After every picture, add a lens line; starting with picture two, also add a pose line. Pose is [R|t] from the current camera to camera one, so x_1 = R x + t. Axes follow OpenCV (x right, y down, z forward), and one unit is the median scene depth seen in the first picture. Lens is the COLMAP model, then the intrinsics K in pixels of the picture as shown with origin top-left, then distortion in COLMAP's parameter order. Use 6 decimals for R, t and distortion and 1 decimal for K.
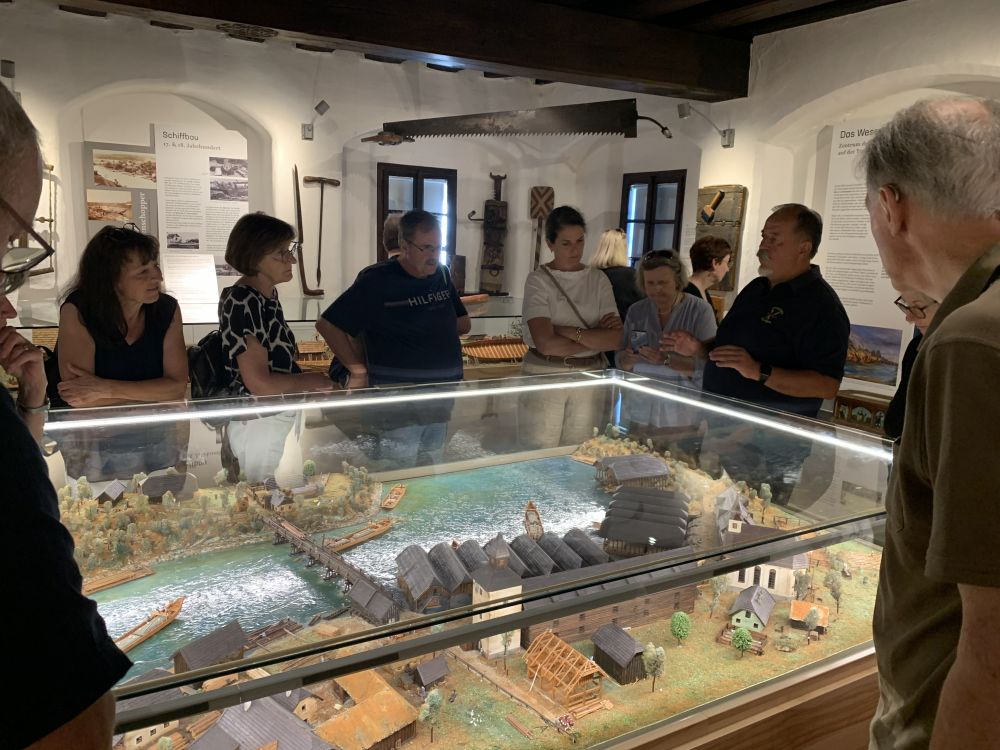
lens RADIAL K [[779.8, 0, 499.3], [0, 779.8, 379.4], [0, 0, 1]] dist [0.047957, -0.104614]
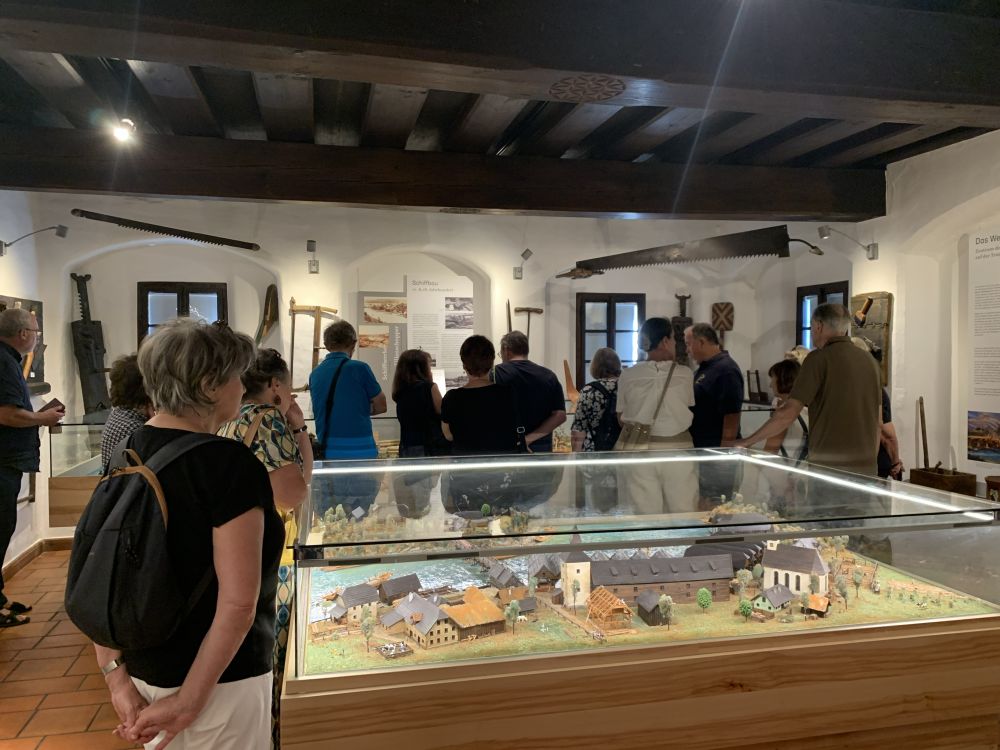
lens RADIAL K [[779.8, 0, 499.3], [0, 779.8, 379.4], [0, 0, 1]] dist [0.047957, -0.104614]
pose [[0.951769, -0.030595, -0.305286, 0.112278], [-0.016886, 0.988284, -0.151691, 0.049238], [0.306350, 0.149530, 0.940101, -0.179922]]
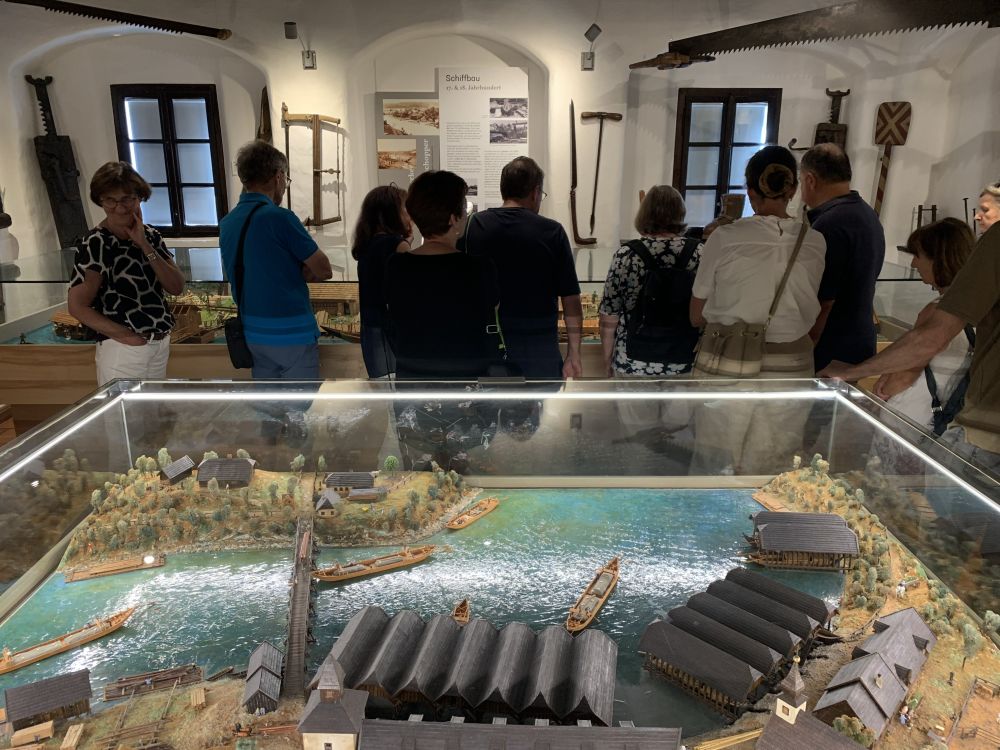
lens RADIAL K [[775.3, 0, 500.0], [0, 775.3, 375.0], [0, 0, 1]] dist [-0.002154, -0.007410]
pose [[0.862869, 0.102980, -0.494825, 0.154427], [-0.057969, 0.992727, 0.105514, -0.047034], [0.502091, -0.062360, 0.862563, 0.162721]]
